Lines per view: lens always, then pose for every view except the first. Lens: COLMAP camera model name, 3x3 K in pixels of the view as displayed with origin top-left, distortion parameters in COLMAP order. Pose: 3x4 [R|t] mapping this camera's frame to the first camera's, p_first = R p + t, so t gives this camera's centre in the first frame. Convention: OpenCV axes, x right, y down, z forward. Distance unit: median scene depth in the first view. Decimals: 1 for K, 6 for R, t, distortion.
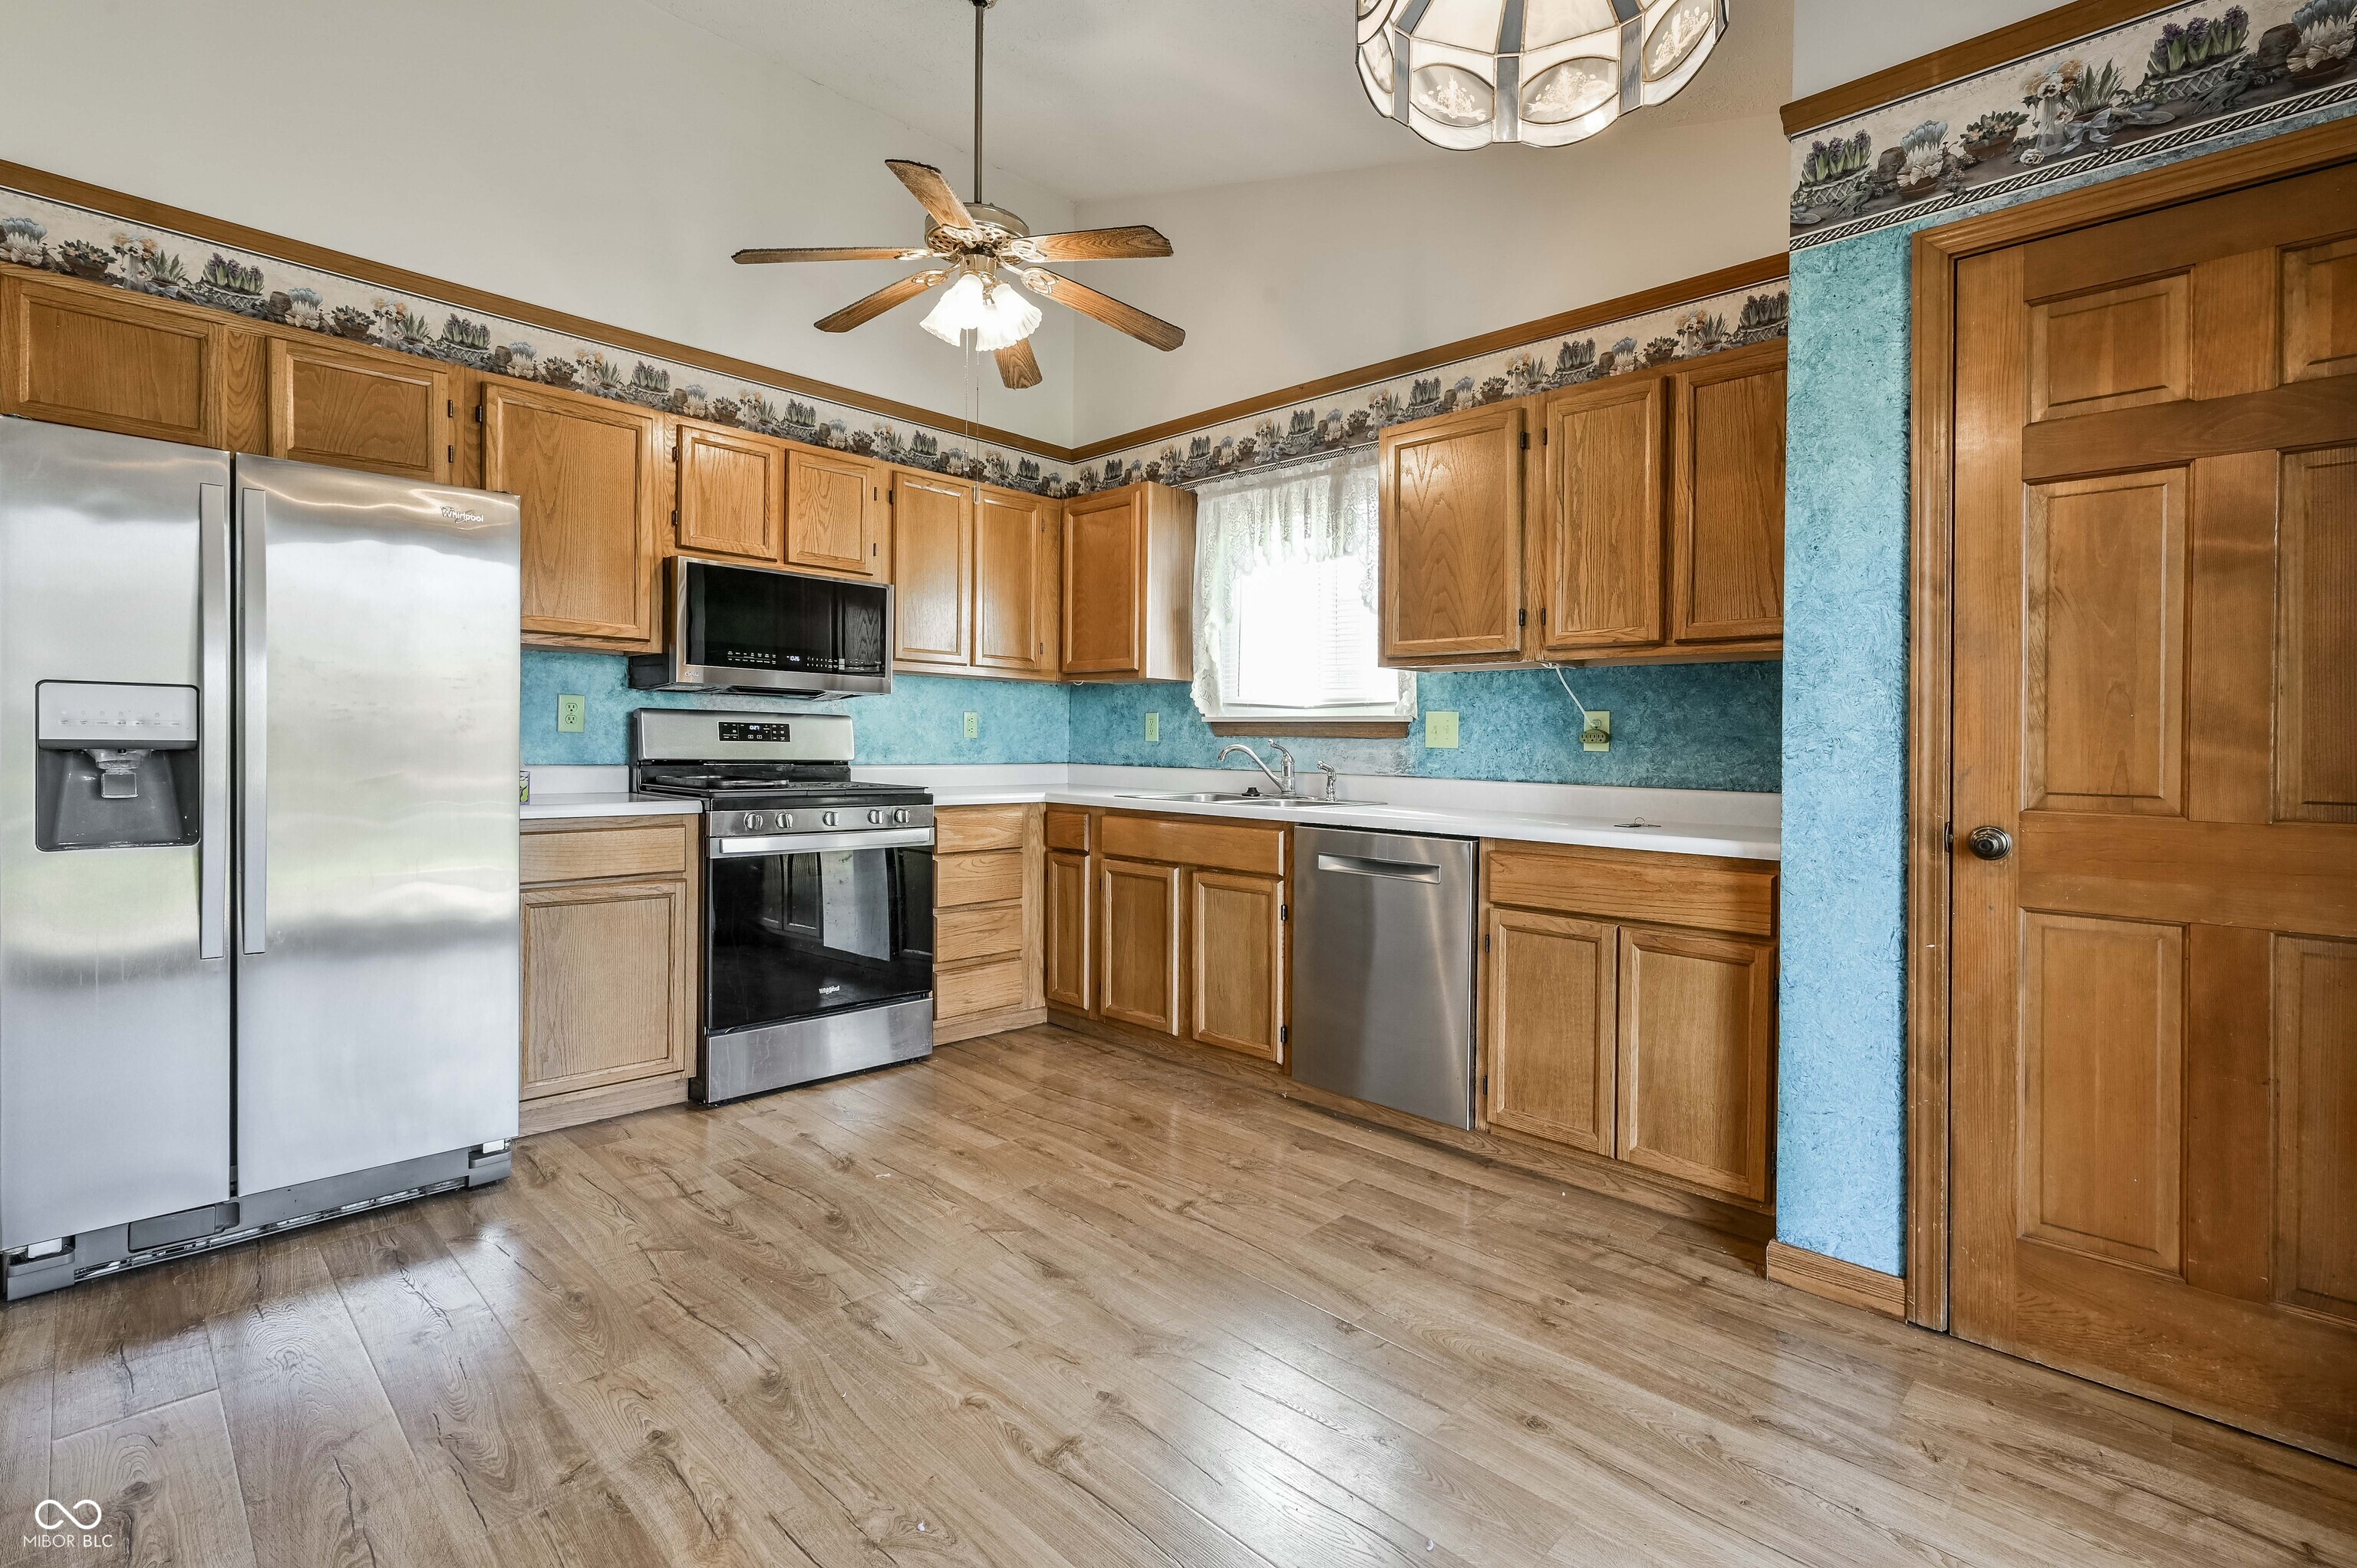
lens RADIAL K [[1085.3, 0, 1191.7], [0, 1085.3, 757.3], [0, 0, 1]] dist [-0.000351, 0.000368]
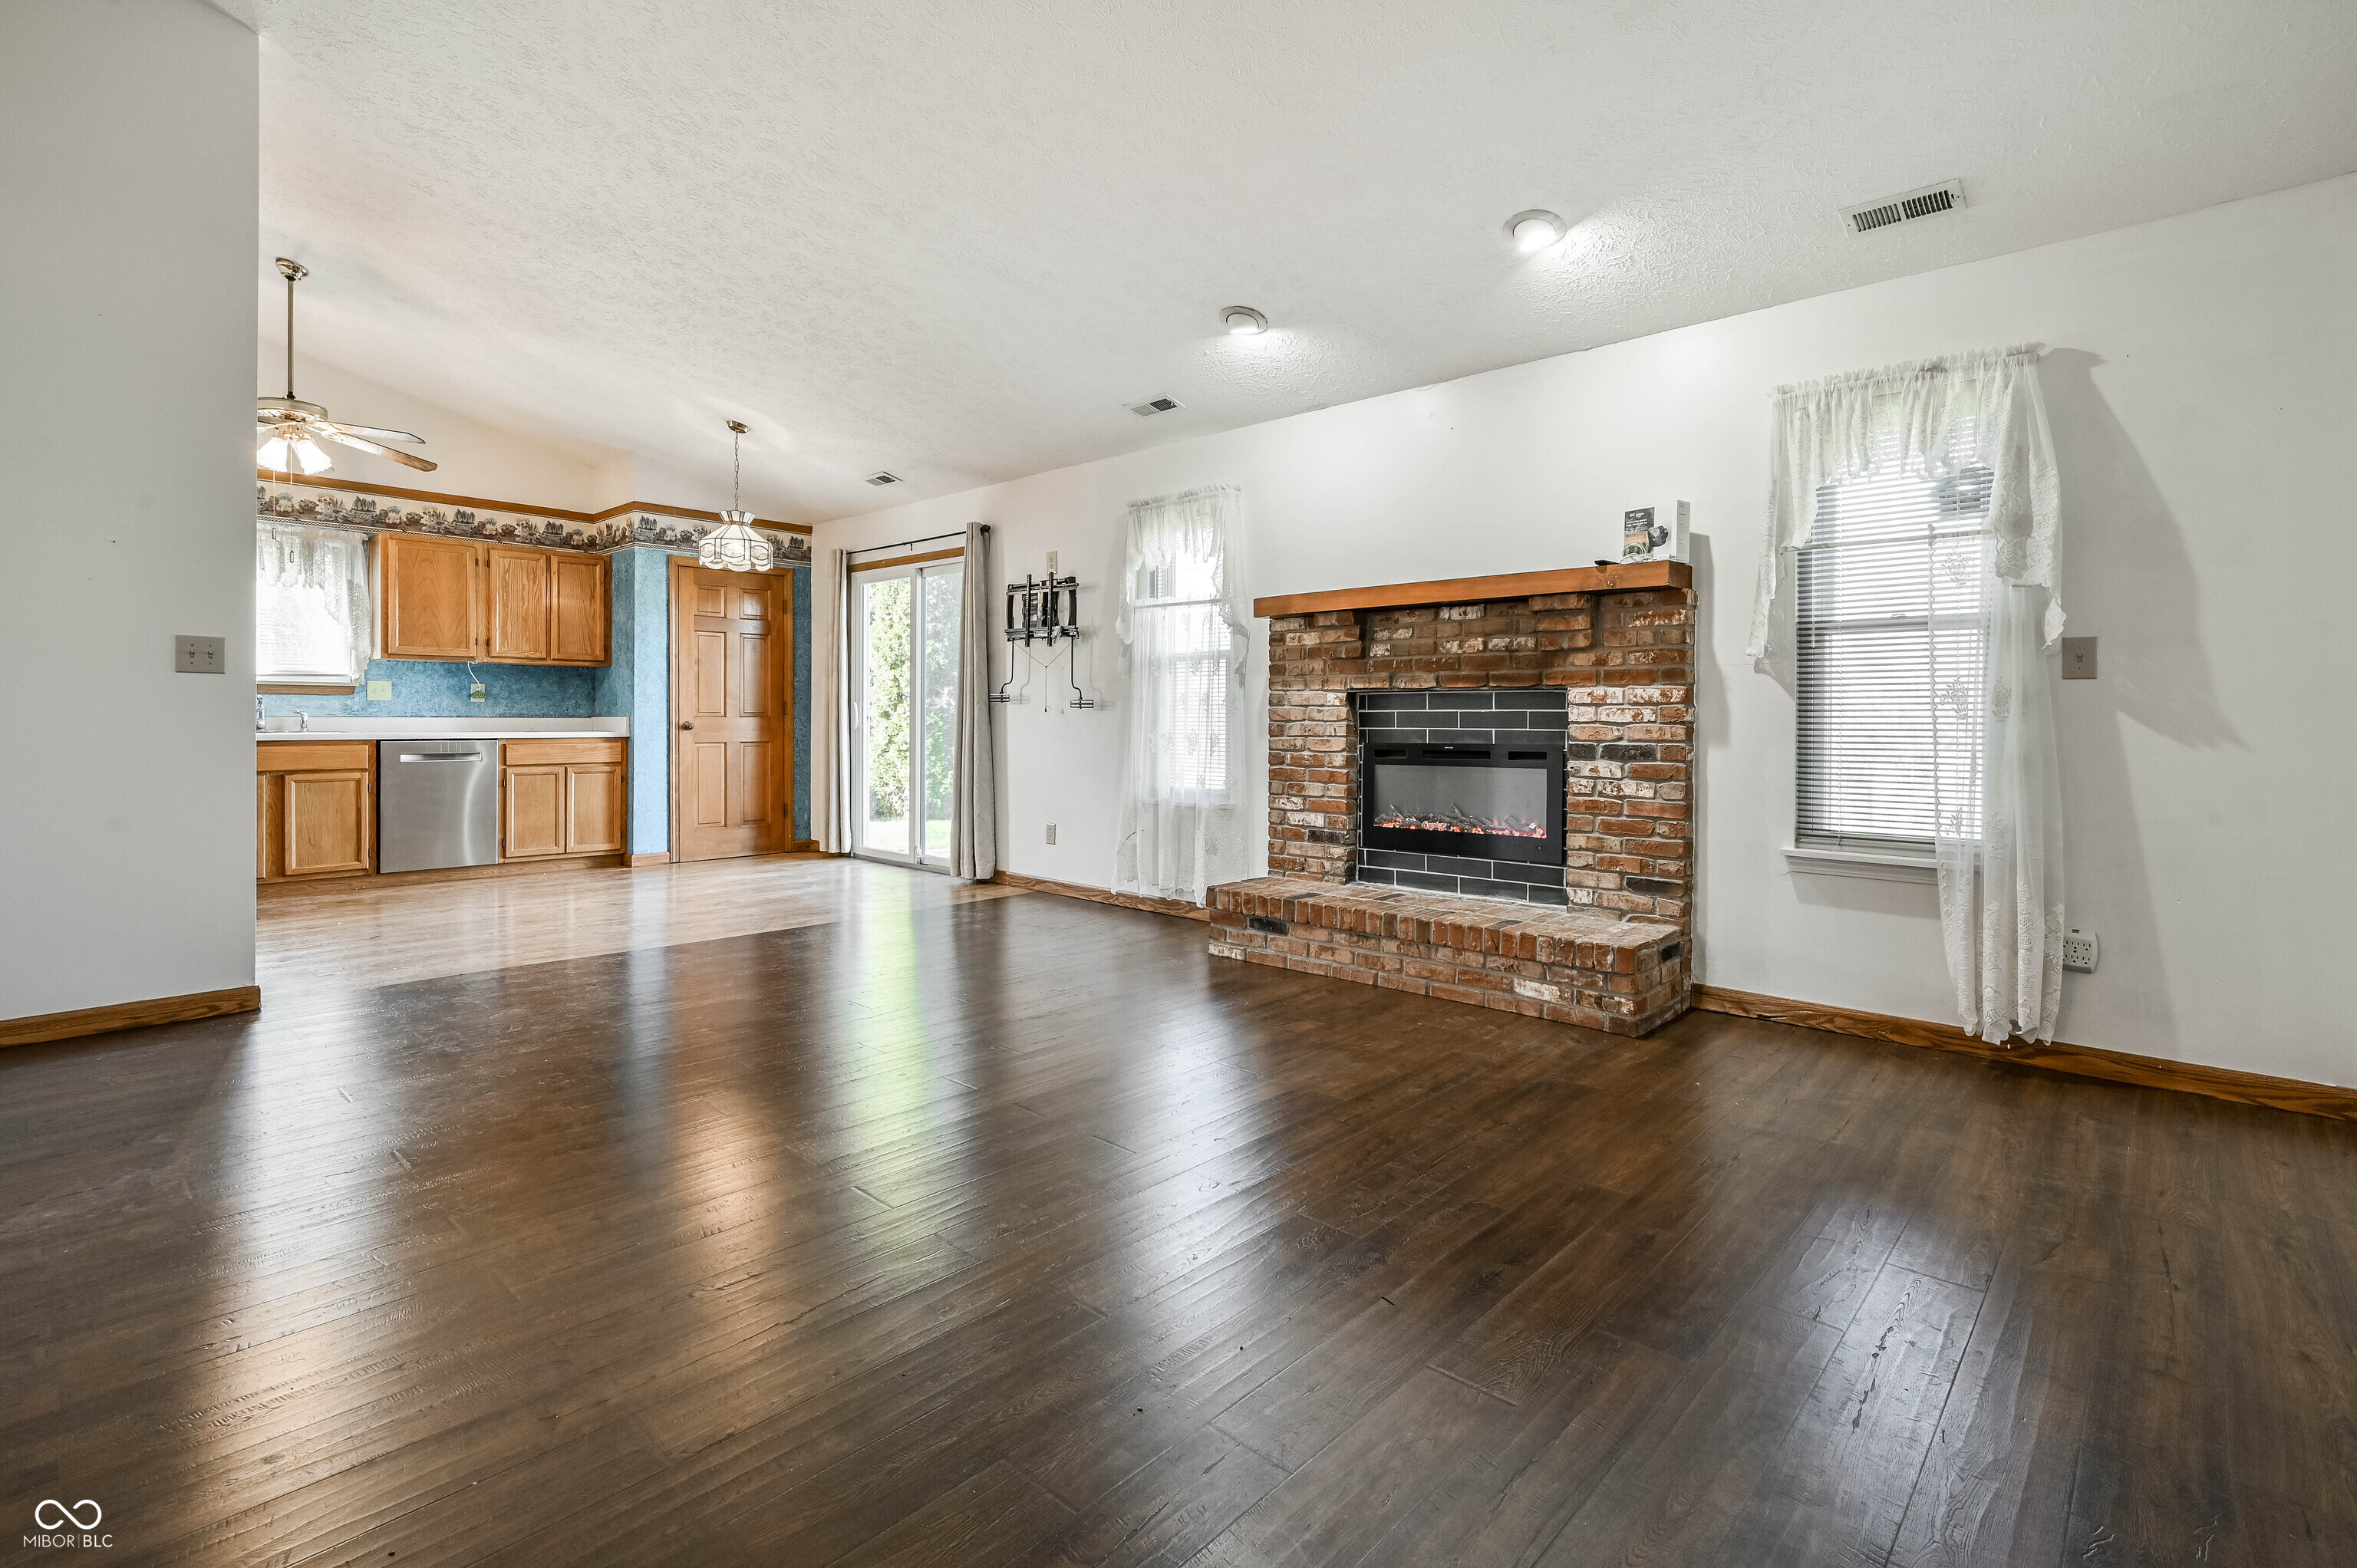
lens RADIAL K [[1084.3, 0, 1175.4], [0, 1084.3, 727.2], [0, 0, 1]] dist [0.000416, 0.000326]
pose [[-0.014740, -0.025855, 0.999557, -2.034004], [0.008515, 0.999626, 0.025983, 0.000347], [-0.999855, 0.008894, -0.014514, -0.414602]]
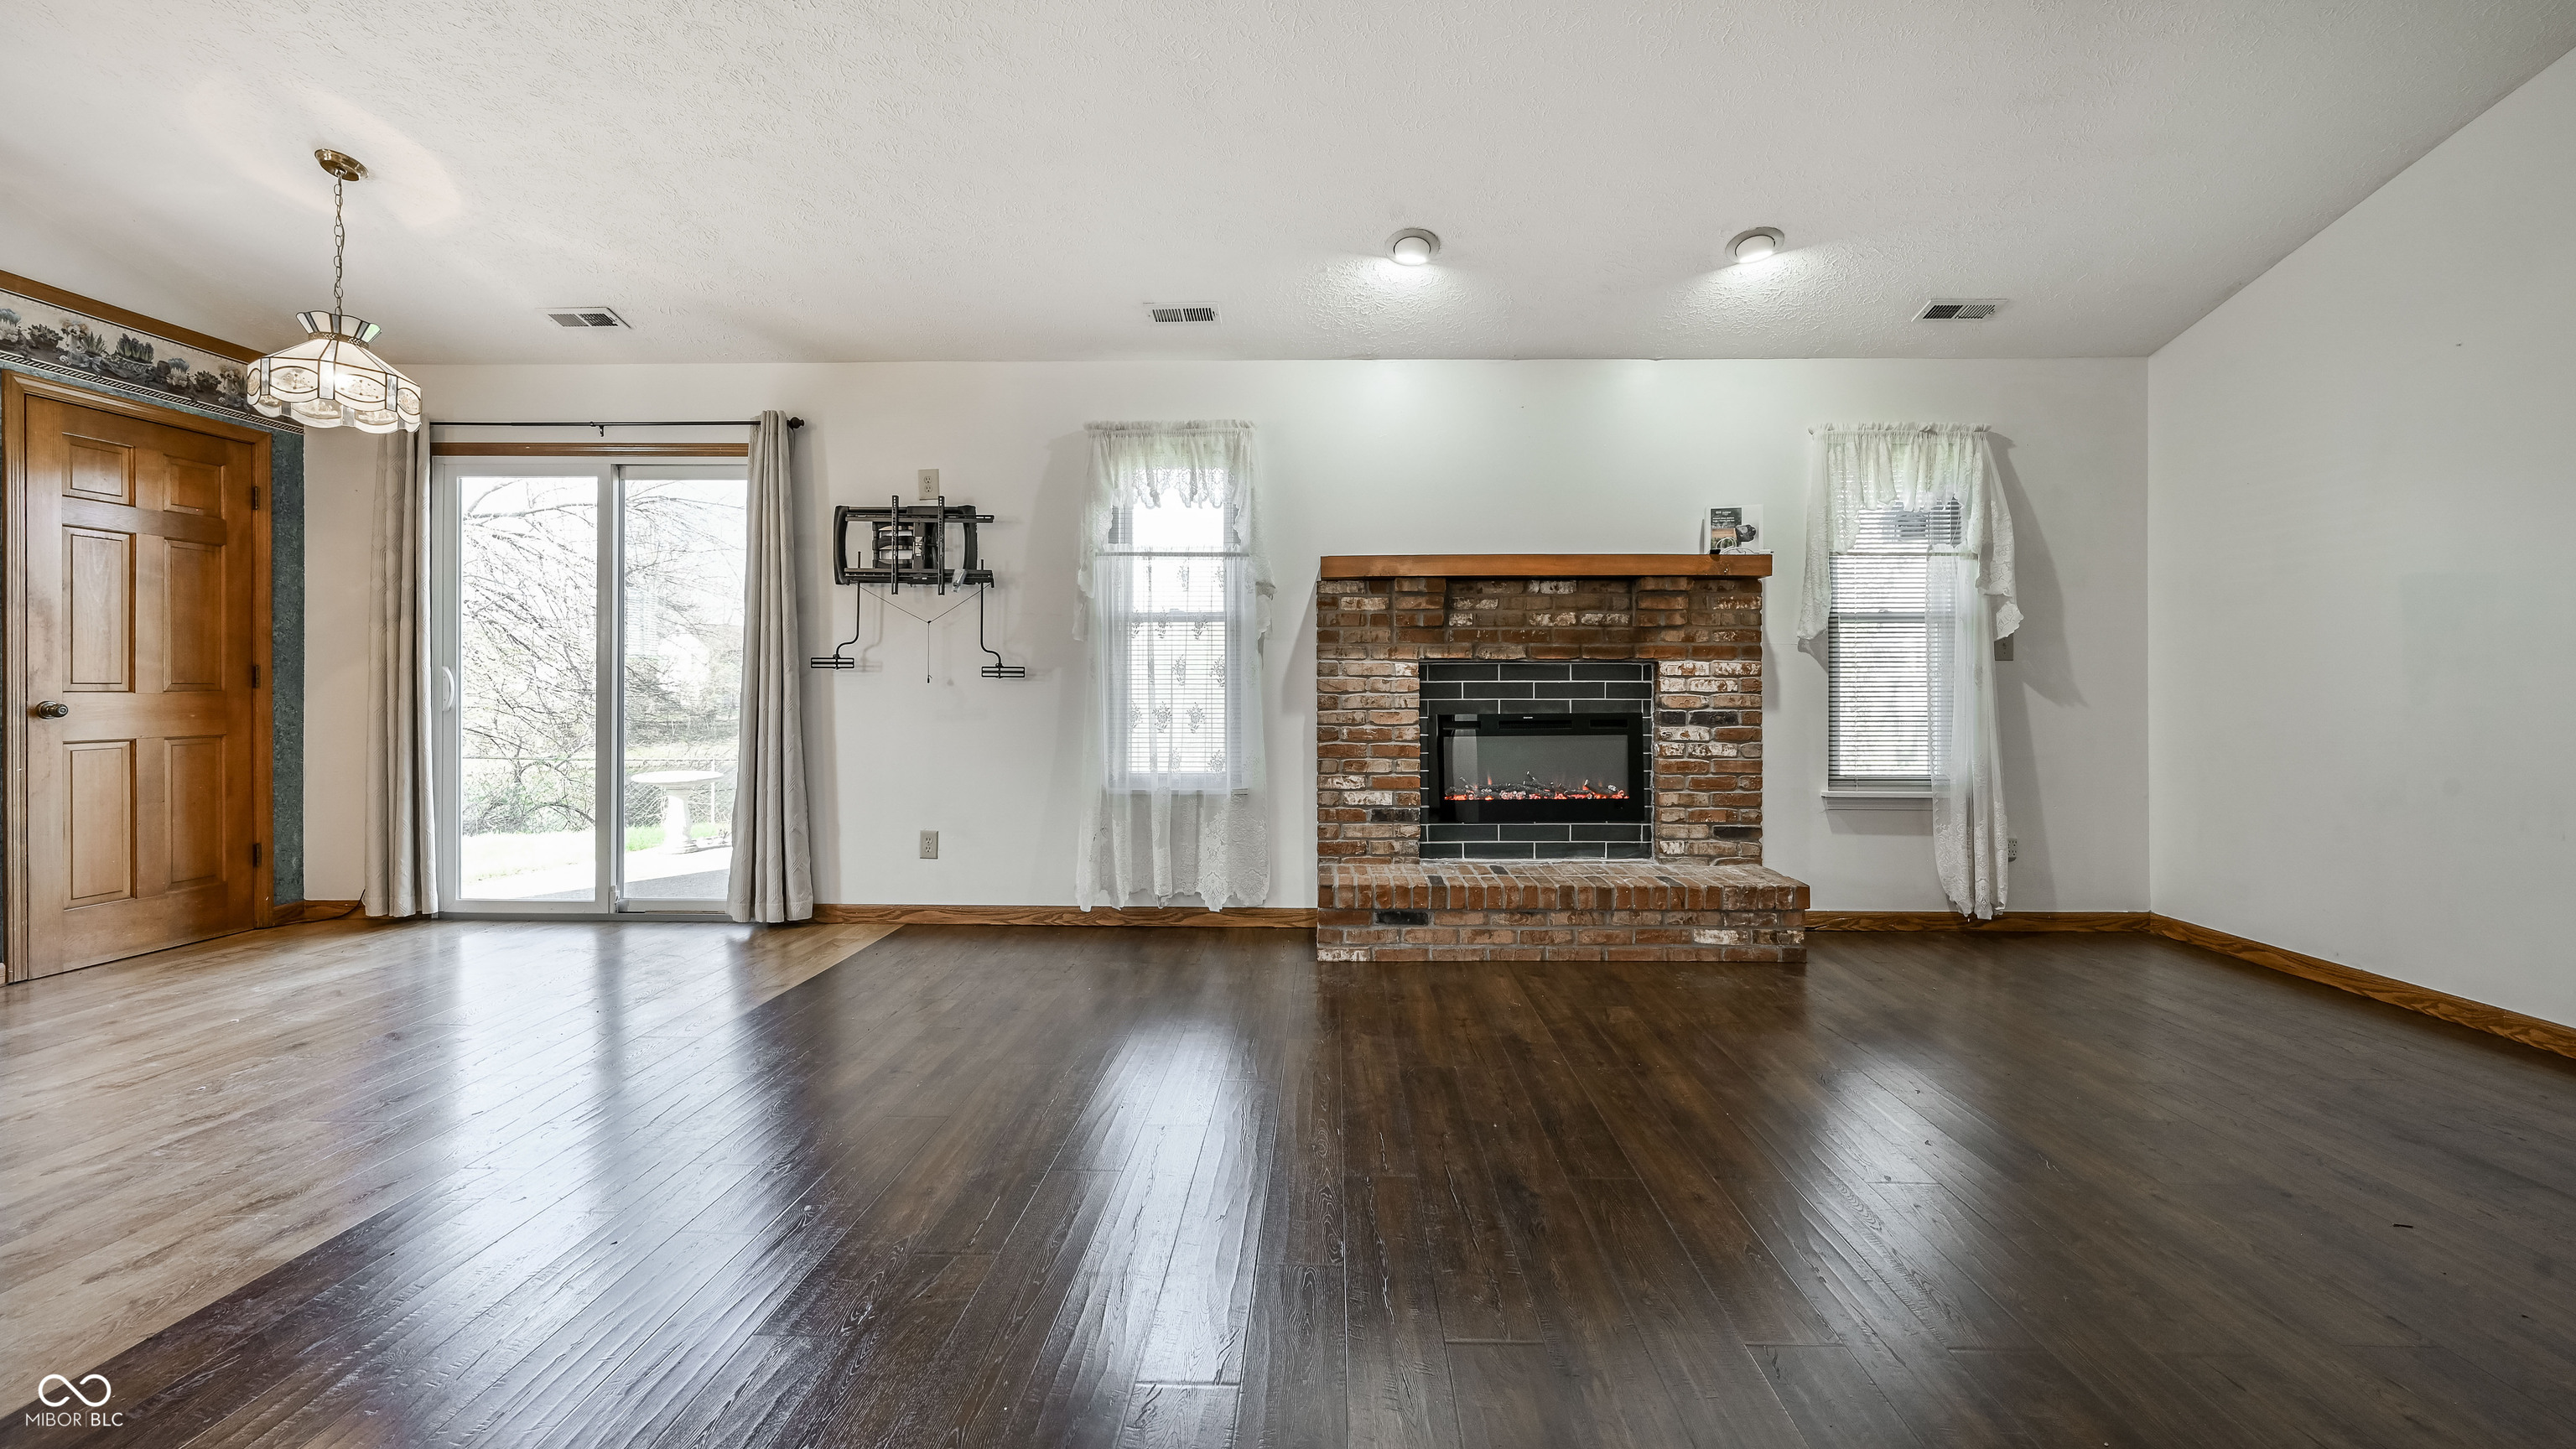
lens RADIAL K [[1041.7, 0, 1301.6], [0, 1041.7, 689.0], [0, 0, 1]] dist [-0.000879, 0.000056]
pose [[-0.675282, -0.016555, 0.737373, -1.417219], [-0.001895, 0.999784, 0.020711, 0.000255], [-0.737557, 0.012588, -0.675168, 0.414416]]
